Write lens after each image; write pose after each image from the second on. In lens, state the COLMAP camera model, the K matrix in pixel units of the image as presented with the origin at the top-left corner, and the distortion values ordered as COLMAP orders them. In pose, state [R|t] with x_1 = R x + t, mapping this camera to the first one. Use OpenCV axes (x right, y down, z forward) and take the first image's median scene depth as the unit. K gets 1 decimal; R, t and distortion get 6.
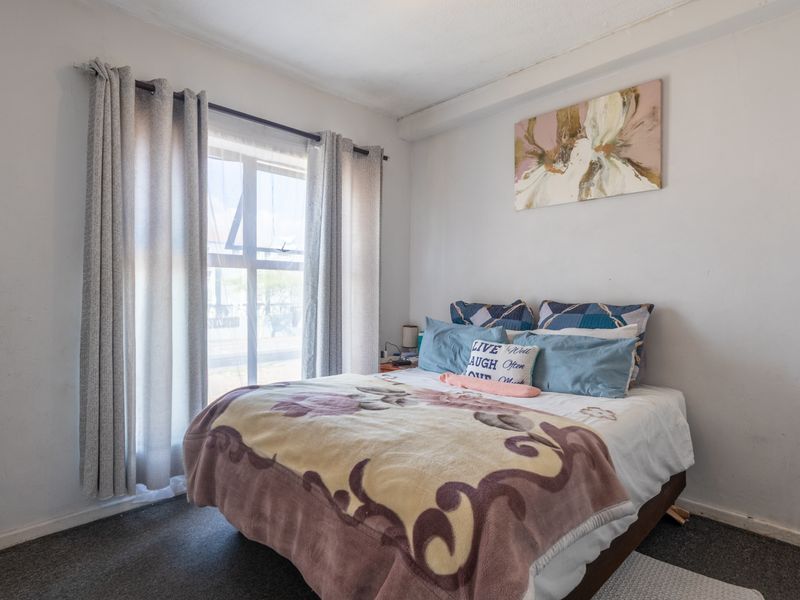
lens RADIAL K [[435.2, 0, 395.6], [0, 435.2, 293.4], [0, 0, 1]] dist [0.004085, 0.000075]
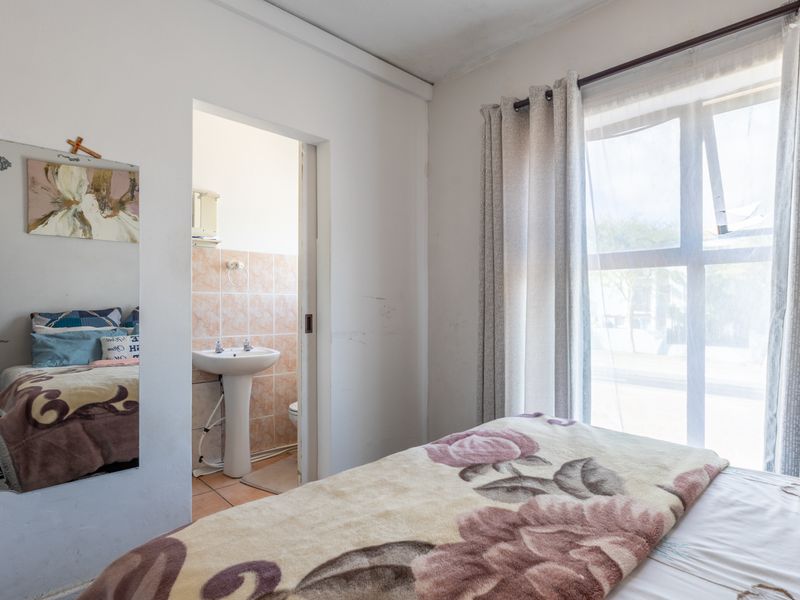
lens RADIAL K [[435.2, 0, 393.2], [0, 435.2, 305.5], [0, 0, 1]] dist [0.004085, 0.000075]
pose [[-0.008843, 0.015764, -0.999837, 0.379948], [0.002916, 0.999872, 0.015738, -0.004183], [0.999957, -0.002777, -0.008887, 0.545258]]
